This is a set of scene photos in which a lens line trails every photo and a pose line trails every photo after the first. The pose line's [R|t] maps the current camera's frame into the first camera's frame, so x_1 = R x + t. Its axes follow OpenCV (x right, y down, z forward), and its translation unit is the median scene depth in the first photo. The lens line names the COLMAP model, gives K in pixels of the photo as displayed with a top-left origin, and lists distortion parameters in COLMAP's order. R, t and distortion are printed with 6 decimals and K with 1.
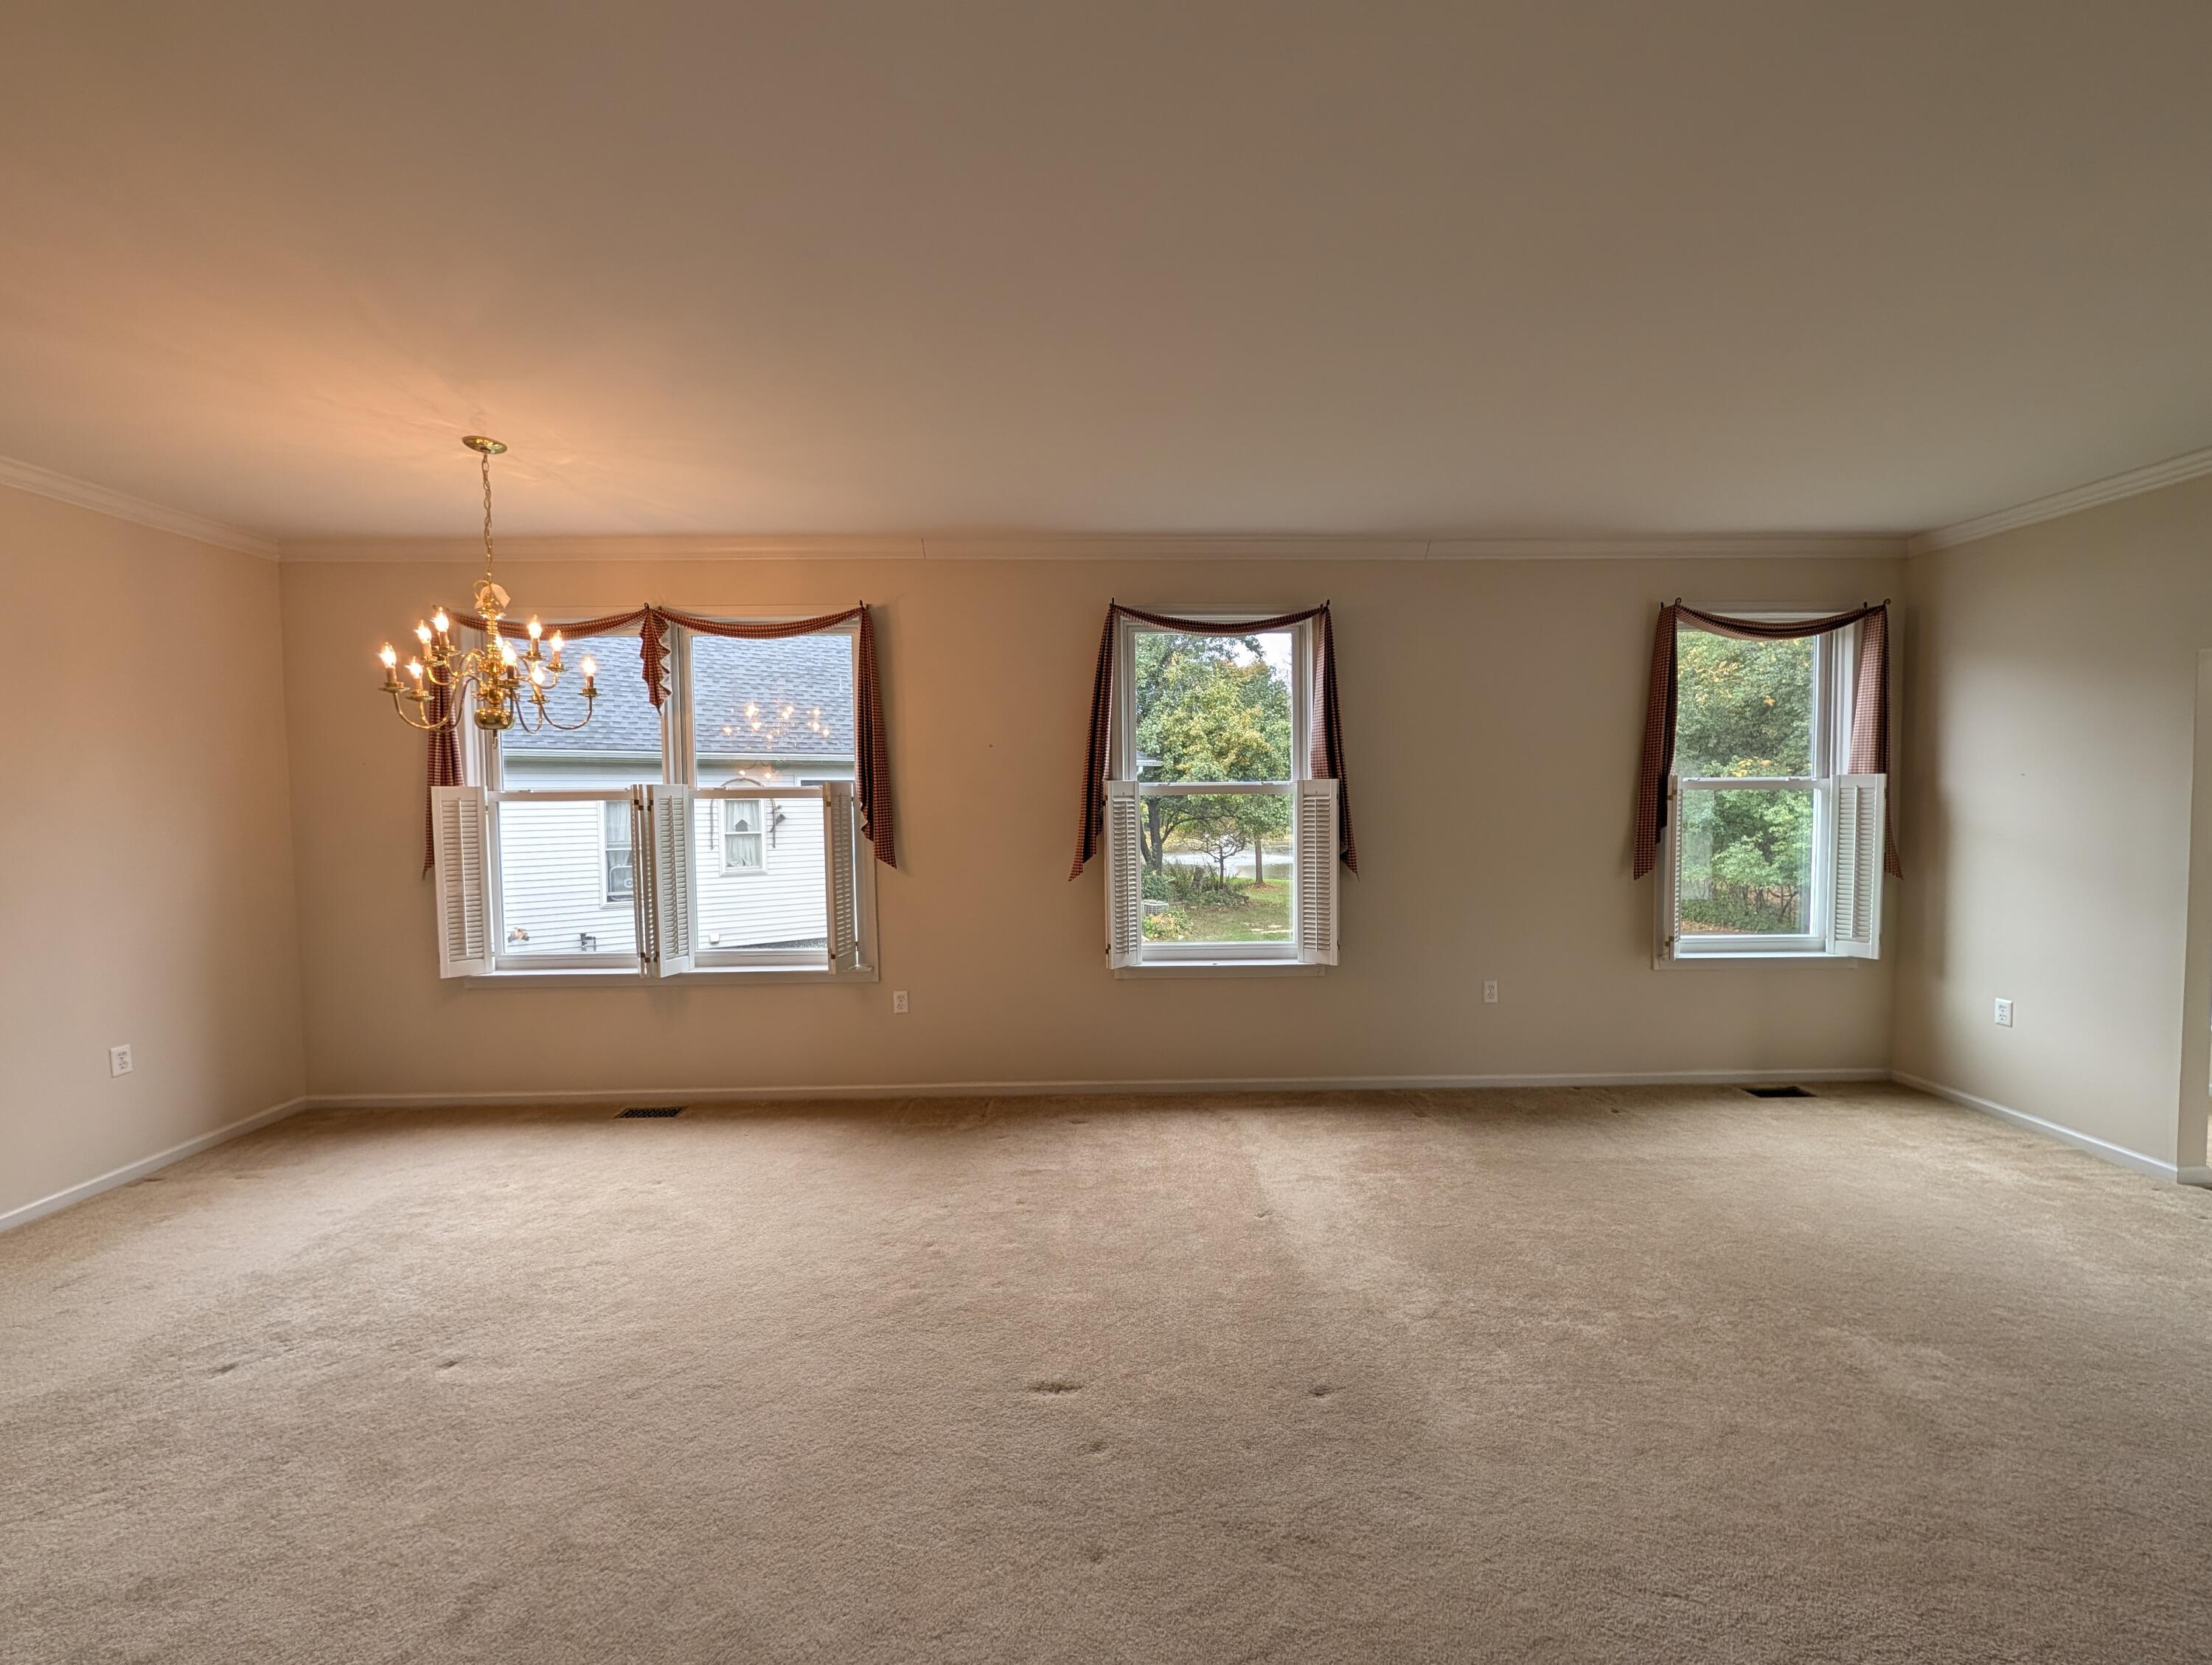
lens RADIAL K [[793.1, 0, 1106.7], [0, 793.1, 829.8], [0, 0, 1]] dist [0.001918, 0.000062]
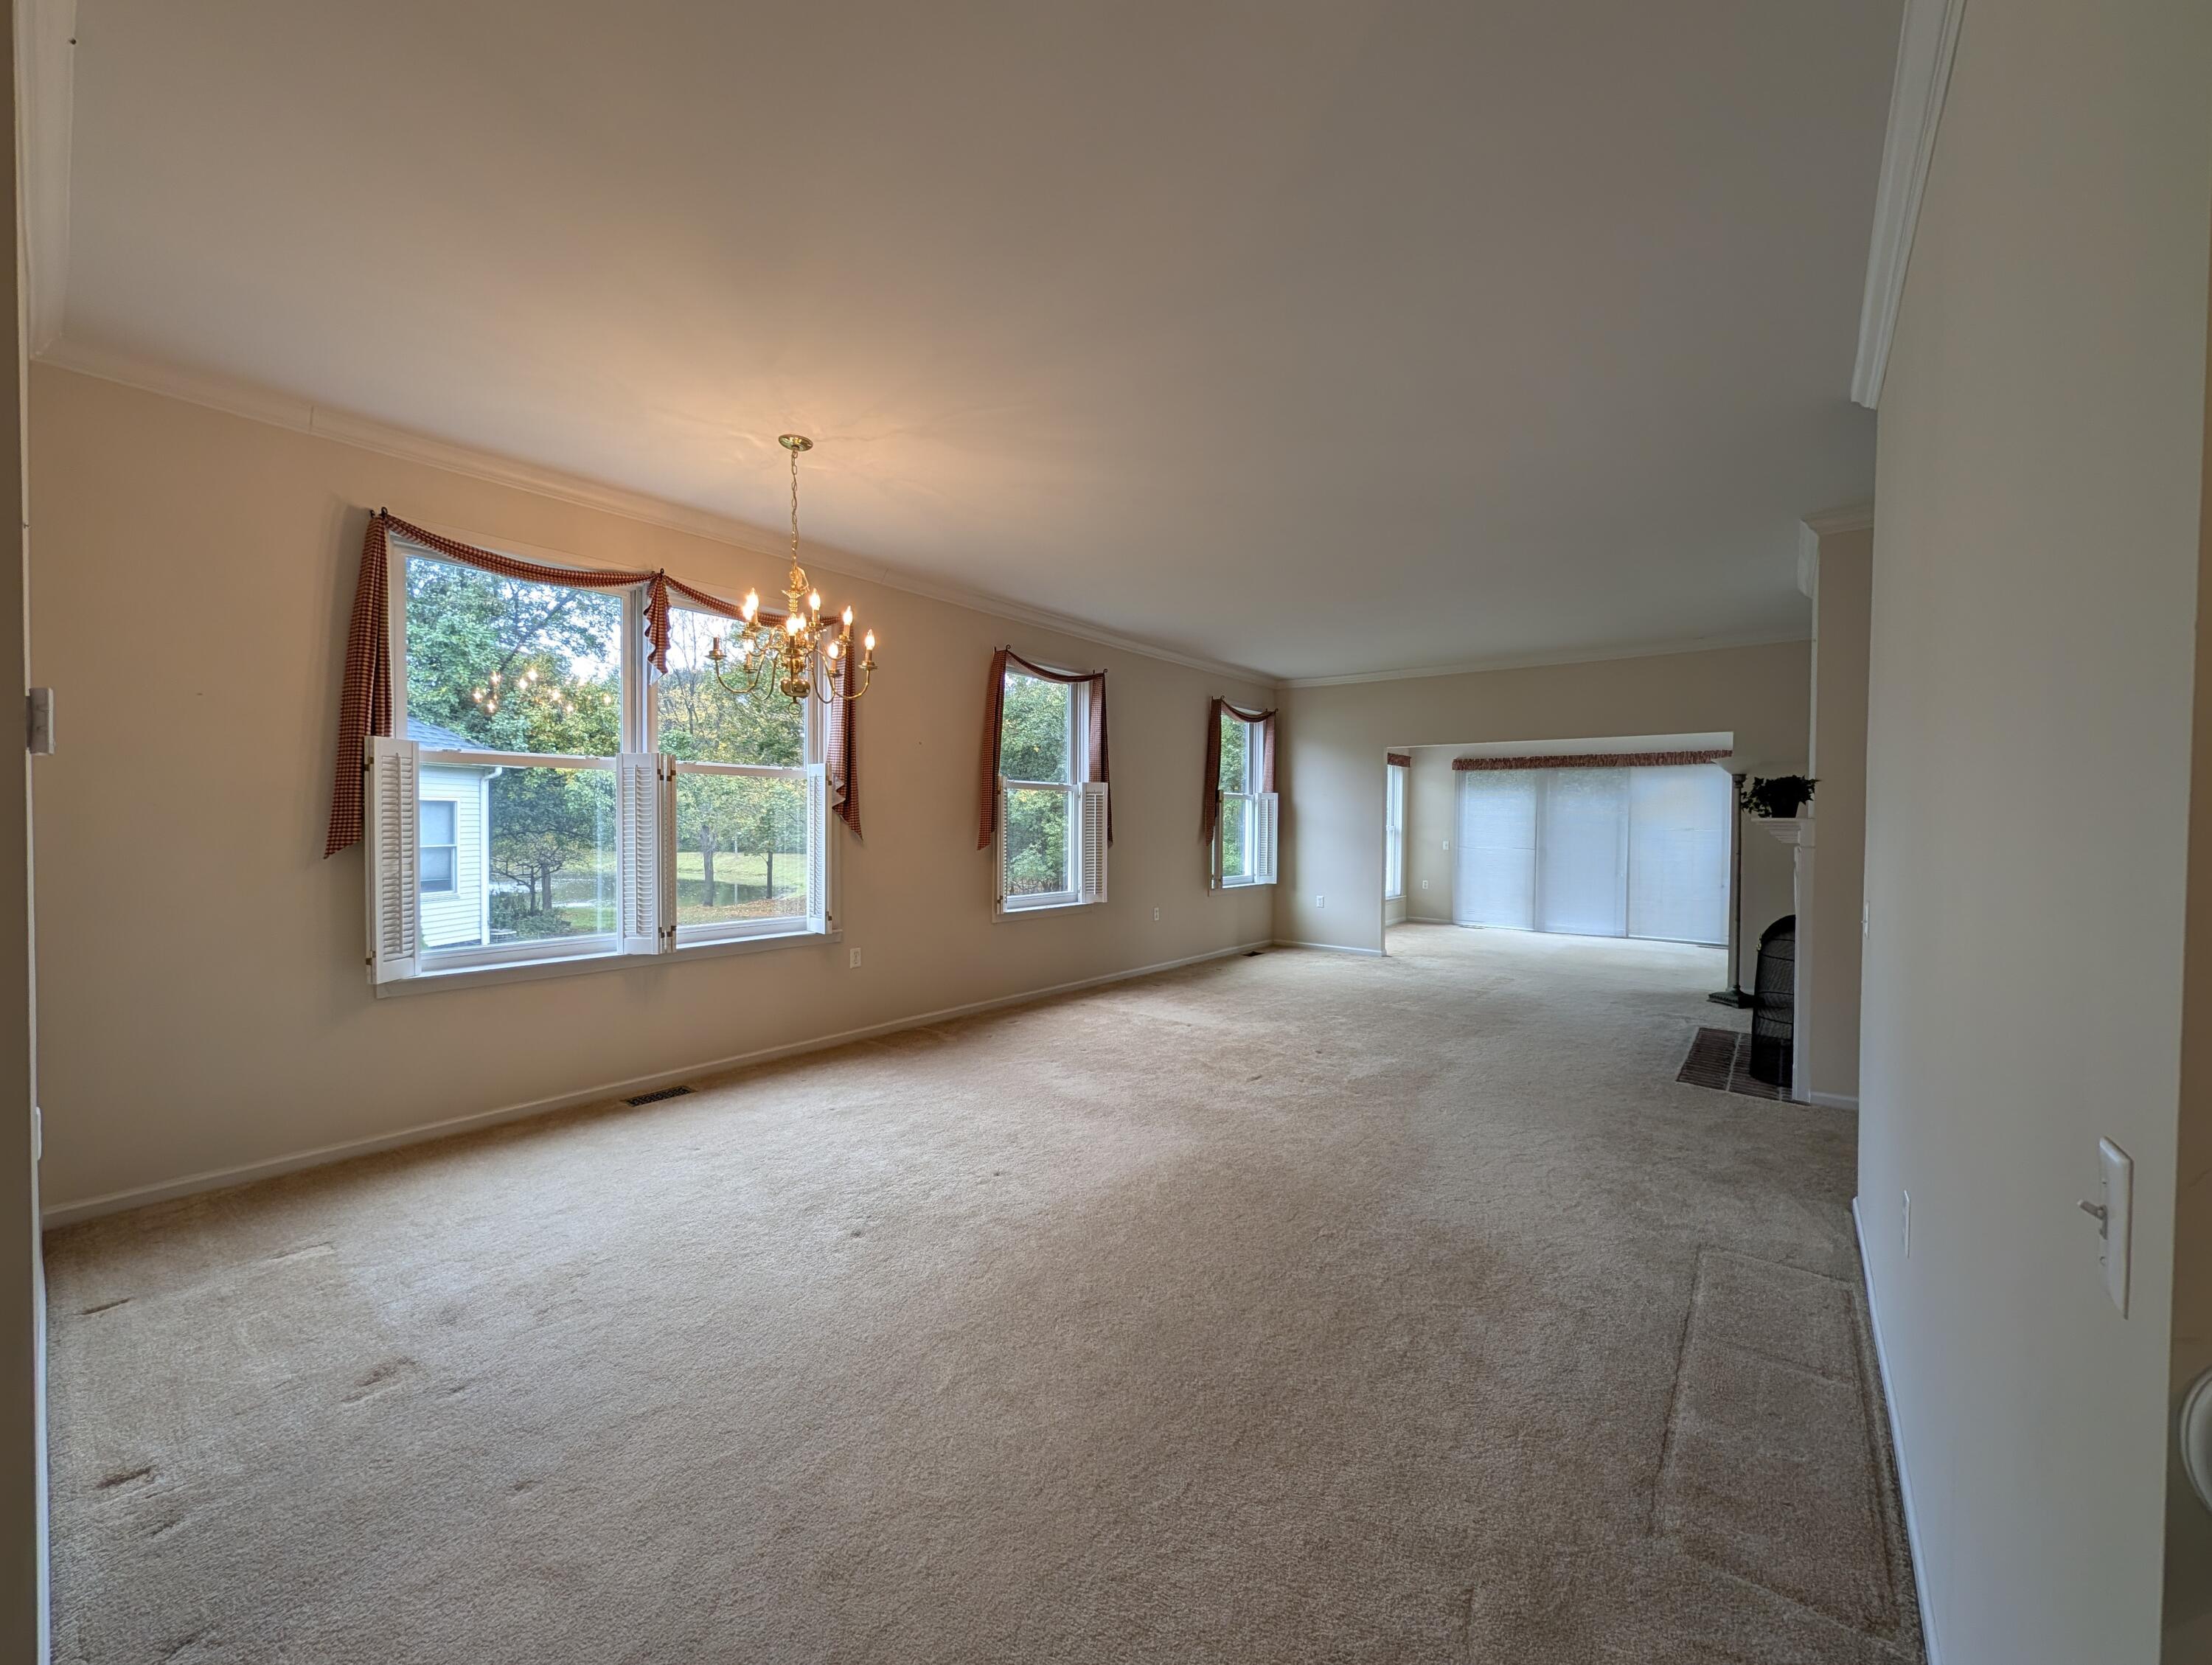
lens RADIAL K [[733.8, 0, 1101.7], [0, 733.8, 829.1], [0, 0, 1]] dist [-0.000937, 0.000029]
pose [[0.700710, 0.002207, 0.713442, -0.742884], [0.011291, 0.999836, -0.014182, 0.047288], [-0.713356, 0.017993, 0.700570, -0.007098]]
